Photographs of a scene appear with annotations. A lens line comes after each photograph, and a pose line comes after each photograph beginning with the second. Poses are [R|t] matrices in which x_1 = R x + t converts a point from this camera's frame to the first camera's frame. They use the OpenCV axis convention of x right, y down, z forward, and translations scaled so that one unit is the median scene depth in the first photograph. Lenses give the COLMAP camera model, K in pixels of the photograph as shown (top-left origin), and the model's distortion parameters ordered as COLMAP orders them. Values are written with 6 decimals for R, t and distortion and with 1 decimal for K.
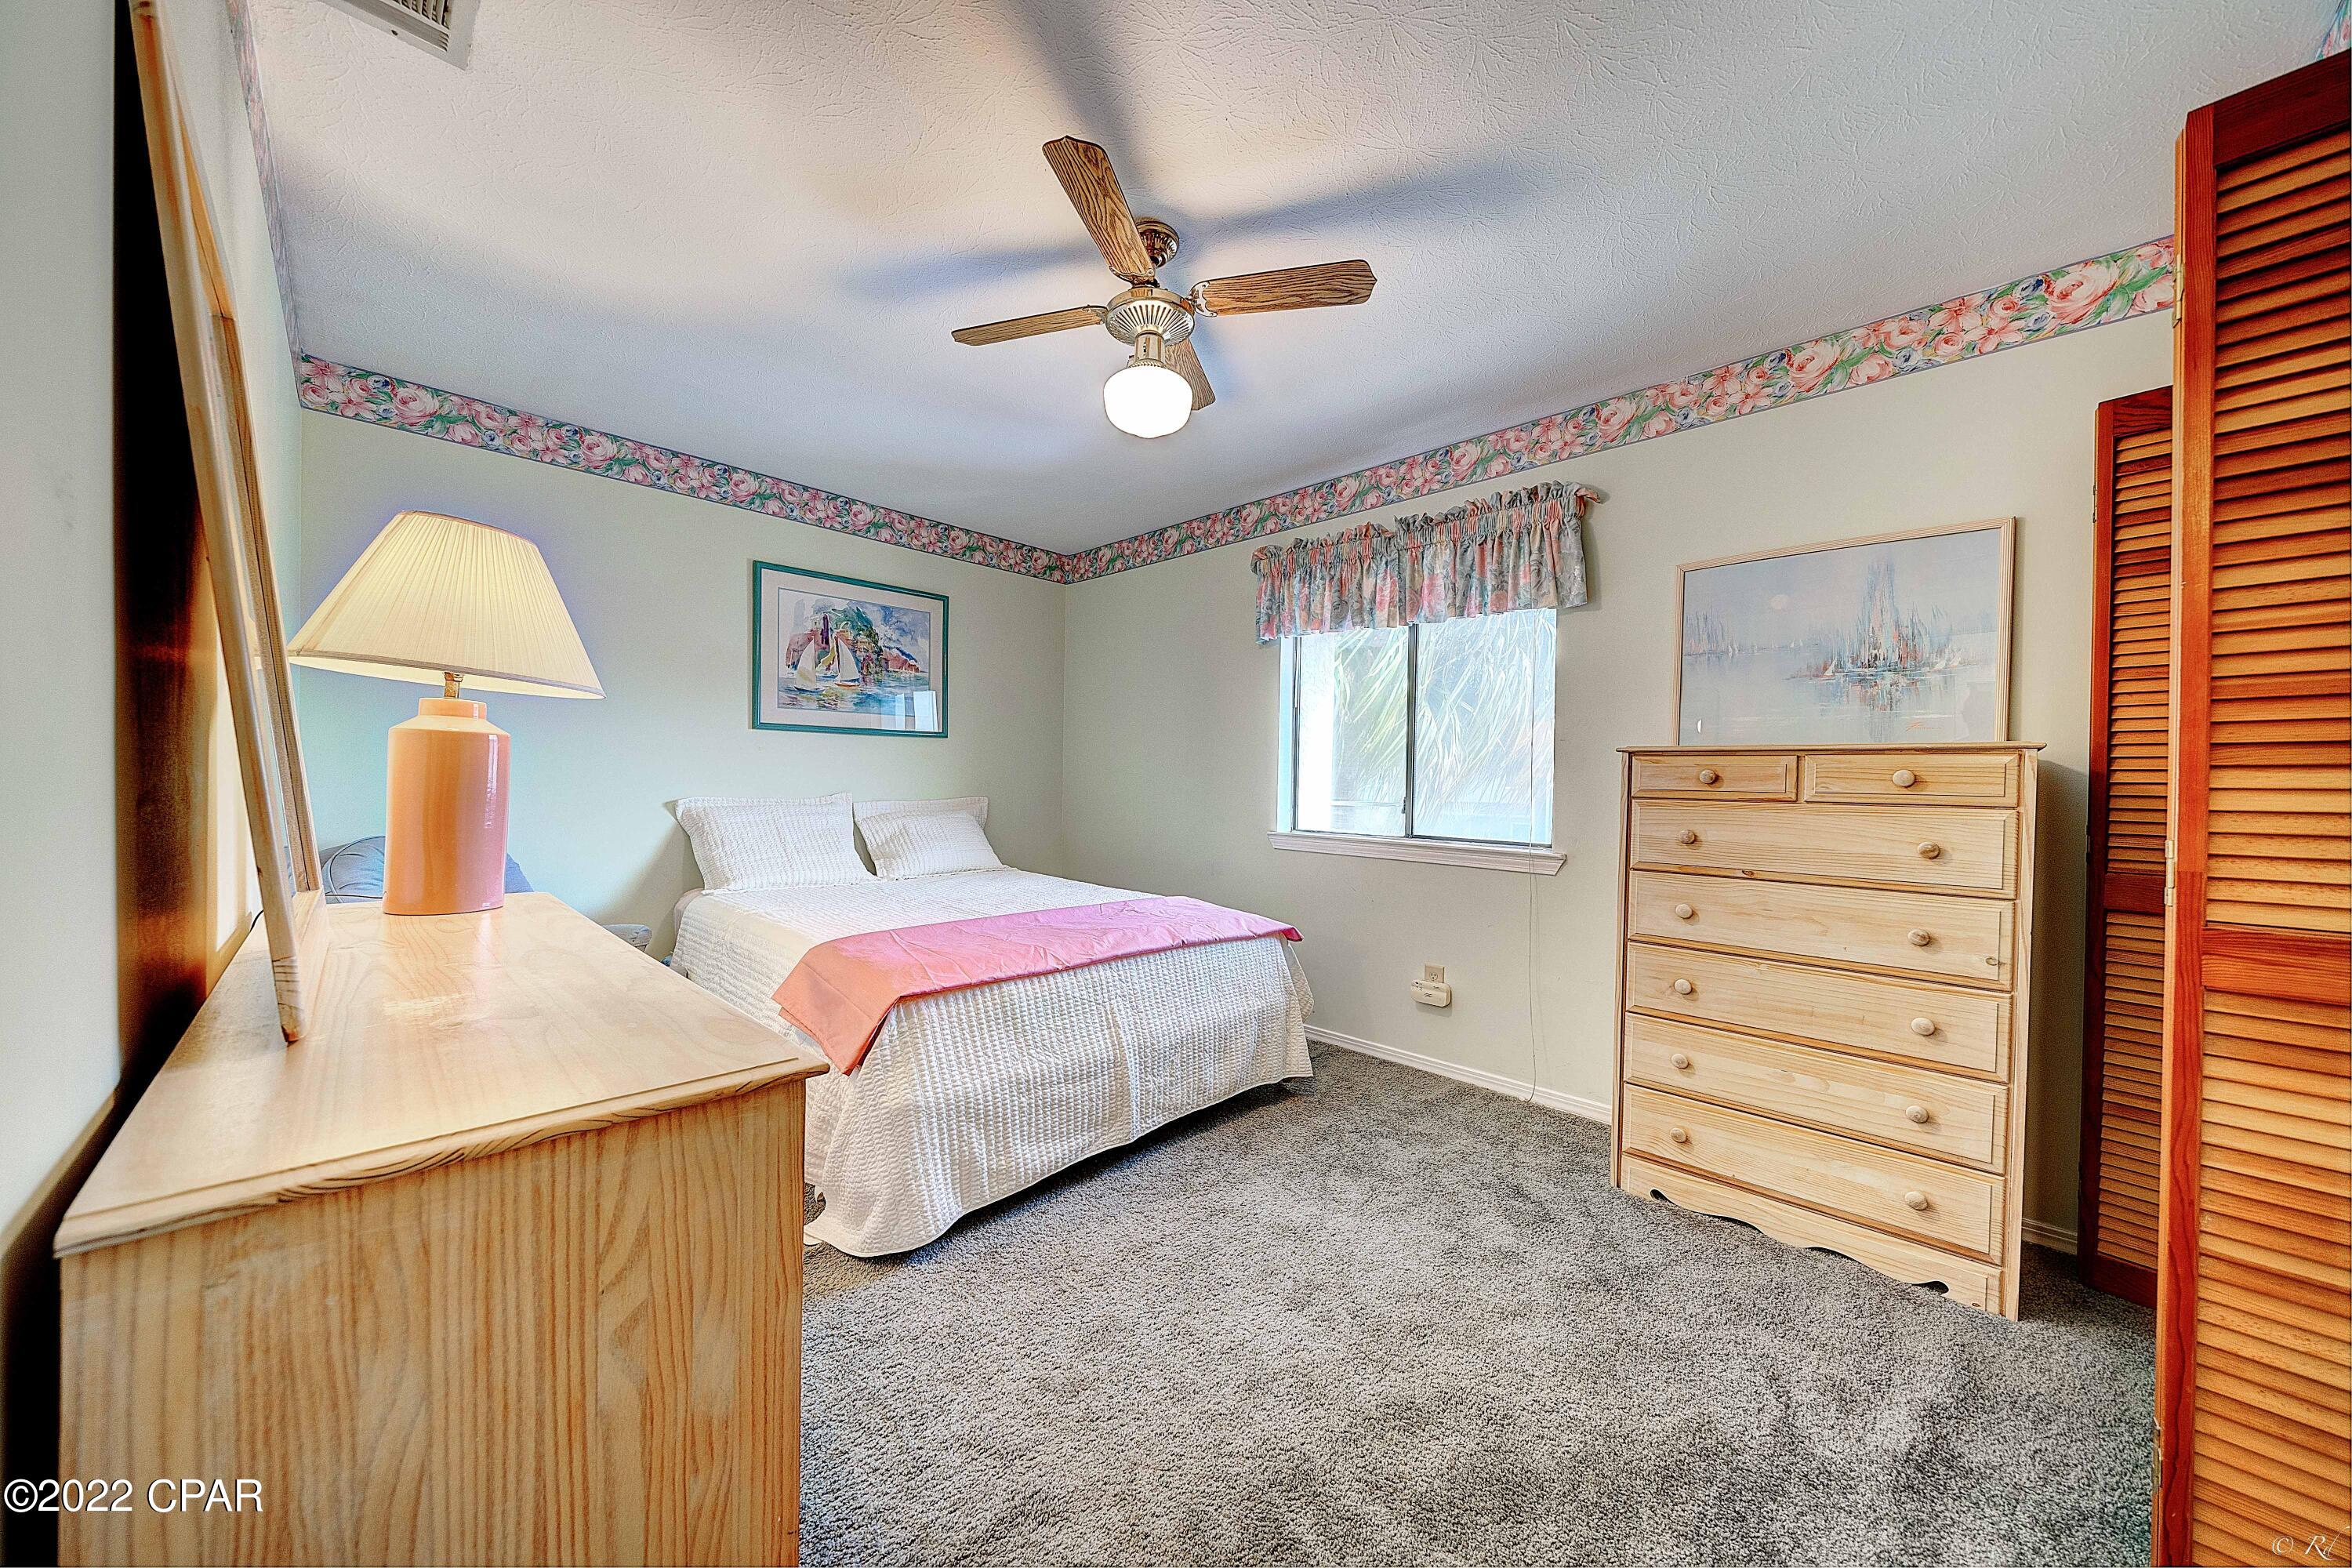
lens RADIAL K [[821.1, 0, 1165.4], [0, 821.1, 790.0], [0, 0, 1]] dist [-0.000826, -0.000013]
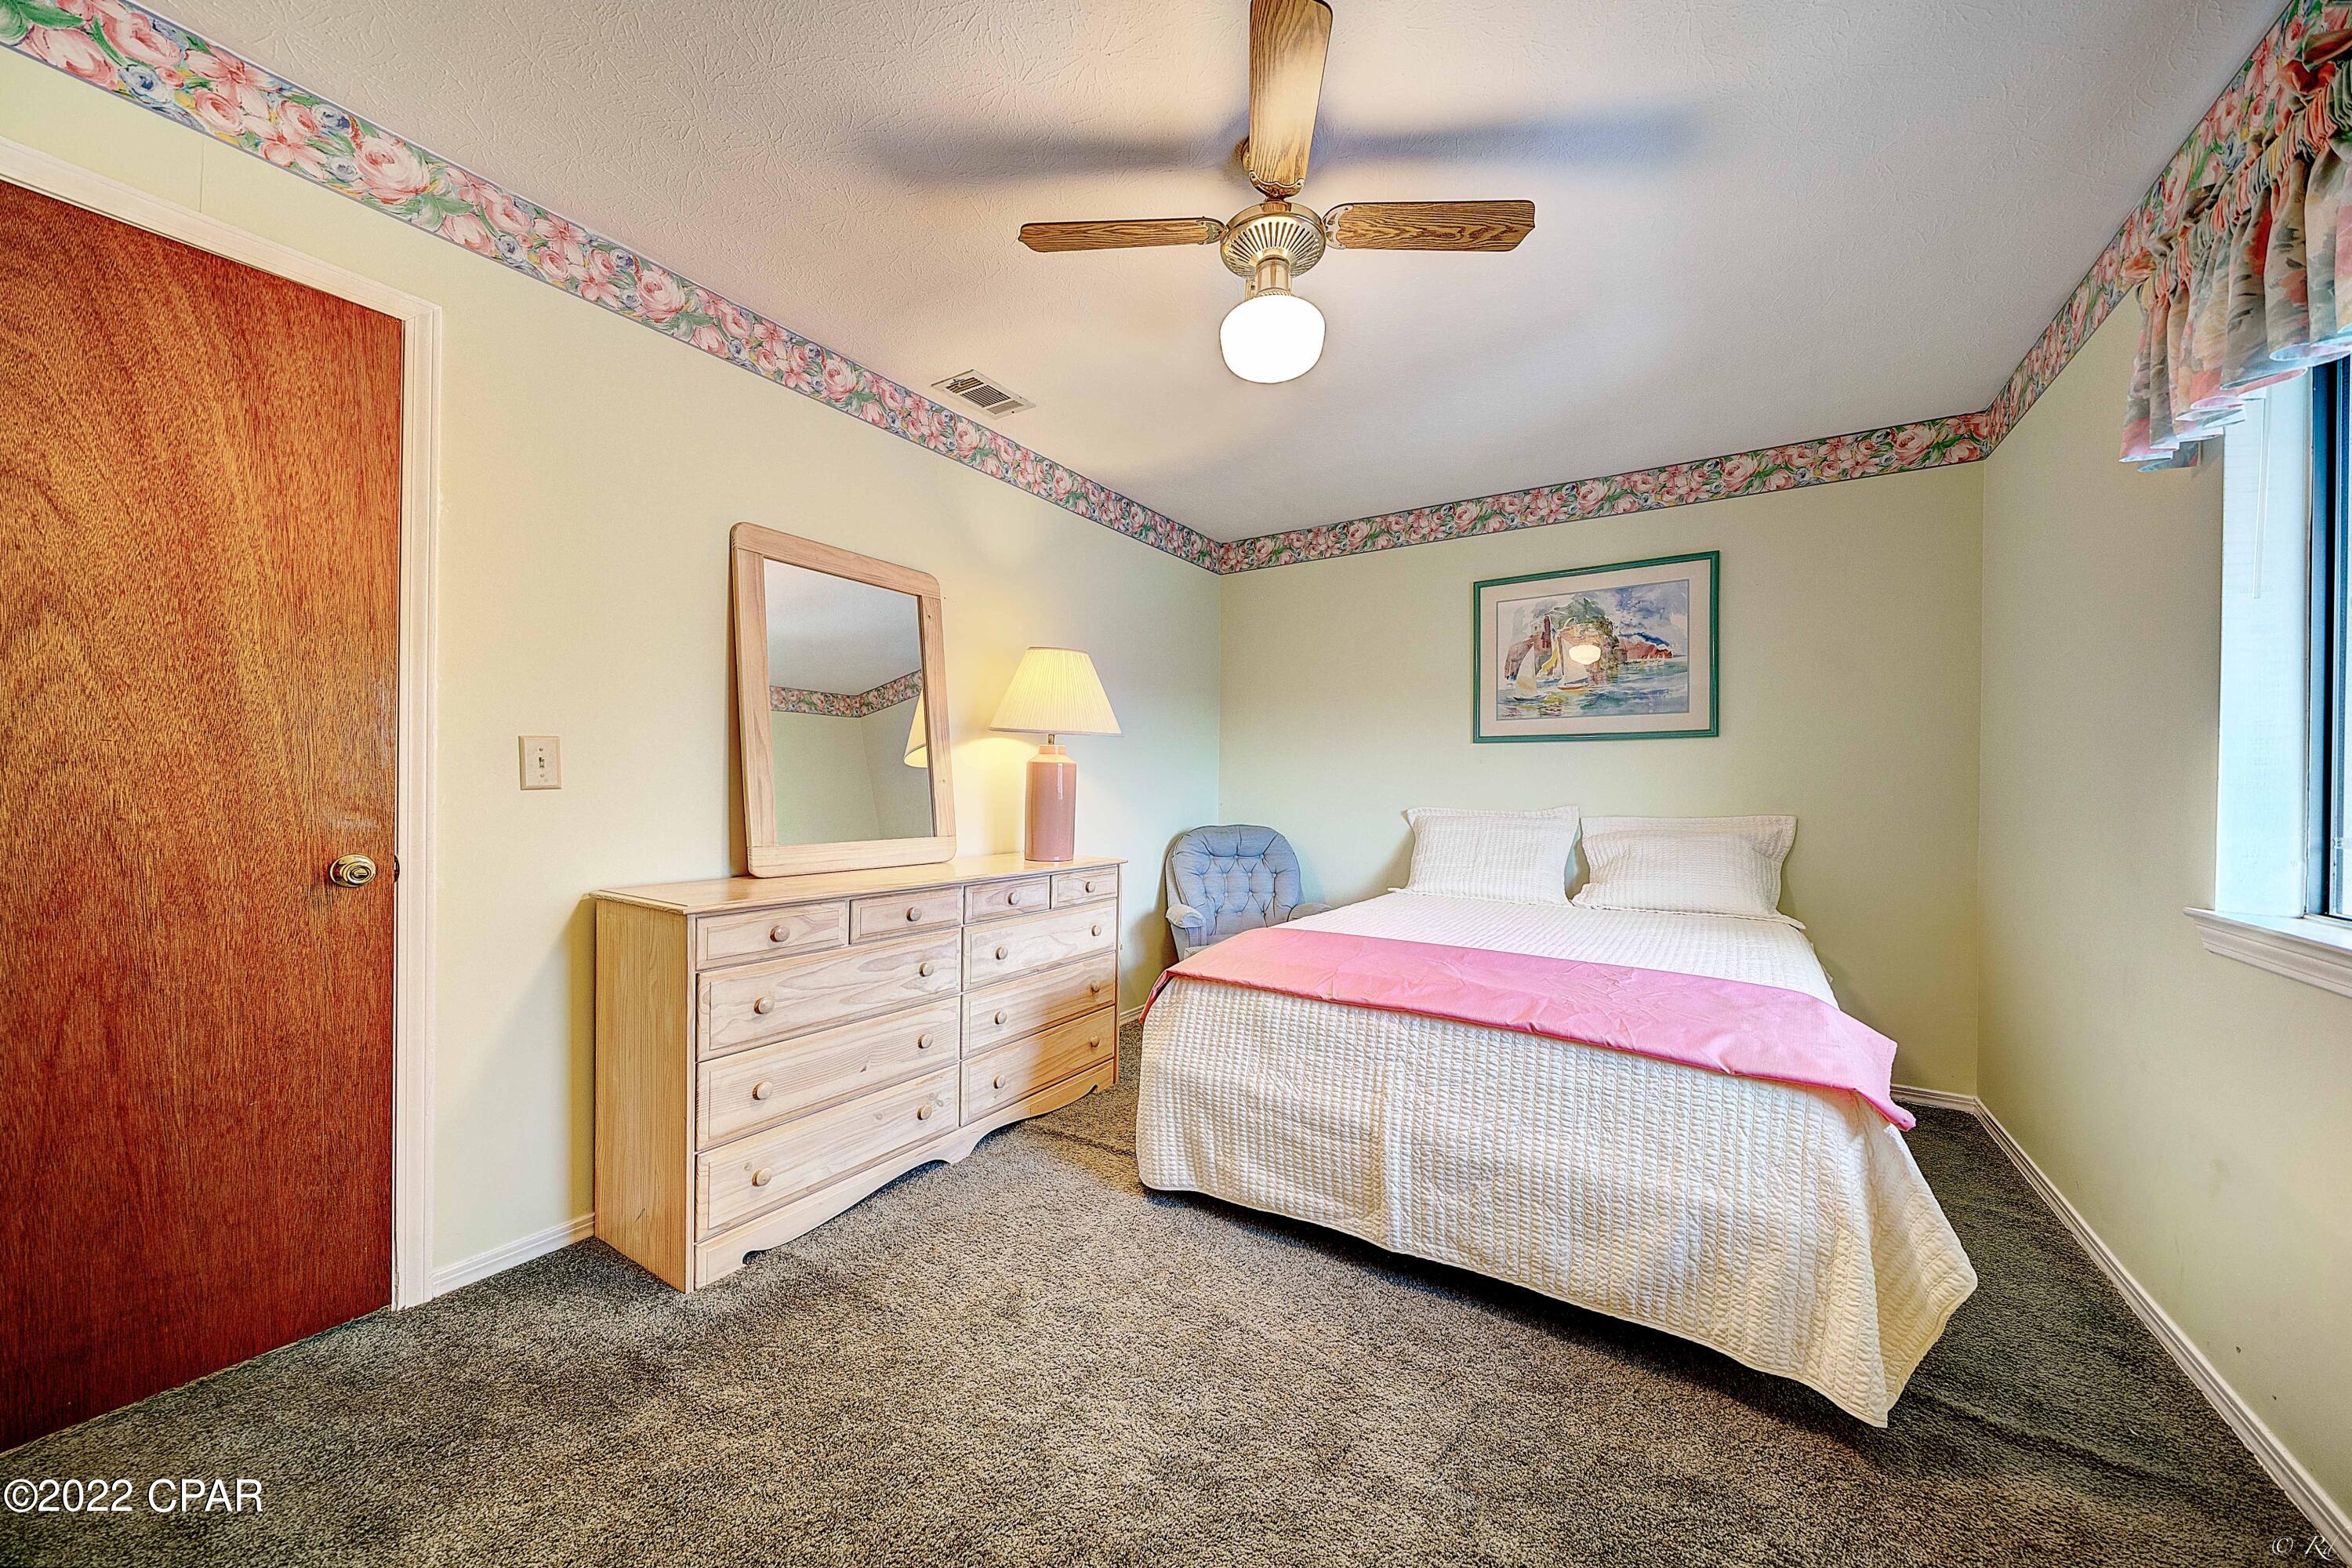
lens RADIAL K [[821.1, 0, 1165.4], [0, 821.1, 790.0], [0, 0, 1]] dist [-0.000826, -0.000013]
pose [[0.193281, -0.009006, -0.981102, 0.433586], [-0.016107, 0.999794, -0.012351, 0.004264], [0.981011, 0.018190, 0.193097, 0.402954]]
